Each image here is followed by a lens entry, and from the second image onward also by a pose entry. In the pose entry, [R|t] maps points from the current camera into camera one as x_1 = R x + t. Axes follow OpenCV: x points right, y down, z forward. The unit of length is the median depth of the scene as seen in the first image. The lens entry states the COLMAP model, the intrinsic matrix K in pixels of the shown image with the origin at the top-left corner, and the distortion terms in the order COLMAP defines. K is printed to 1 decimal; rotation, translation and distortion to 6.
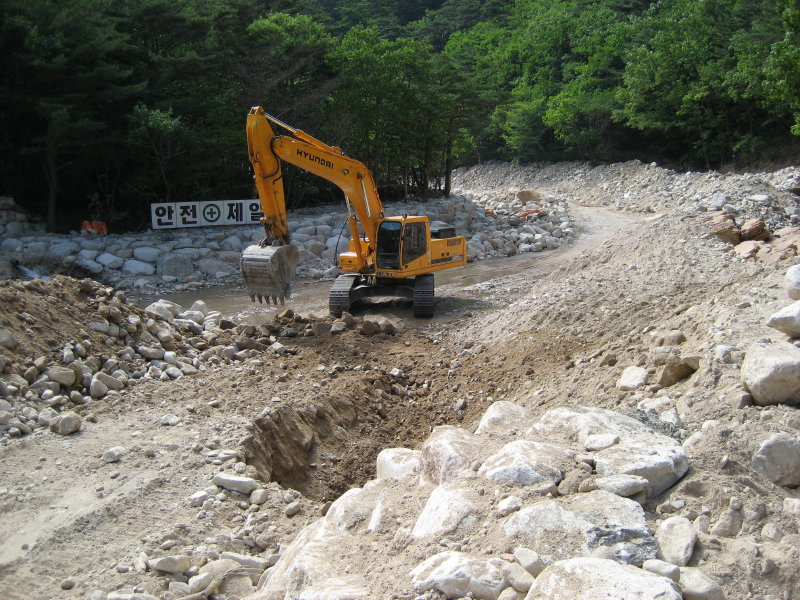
lens RADIAL K [[815.8, 0, 399.9], [0, 815.8, 300.0], [0, 0, 1]] dist [-0.029544, 0.000000]
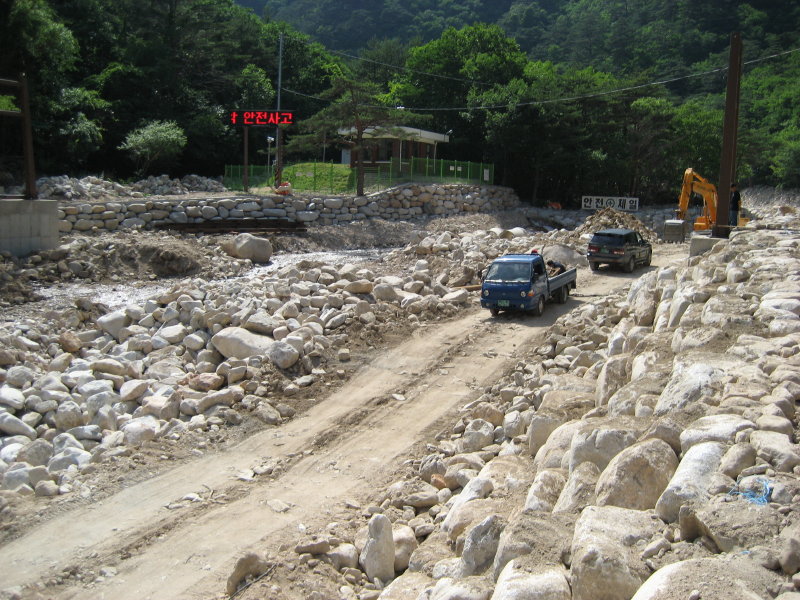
lens RADIAL K [[815.8, 0, 400.2], [0, 815.8, 299.9], [0, 0, 1]] dist [-0.029544, 0.000000]
pose [[0.955927, 0.098427, -0.276614, -0.076369], [-0.101880, 0.994795, 0.001897, 0.085726], [0.275361, 0.026368, 0.960979, -0.501920]]
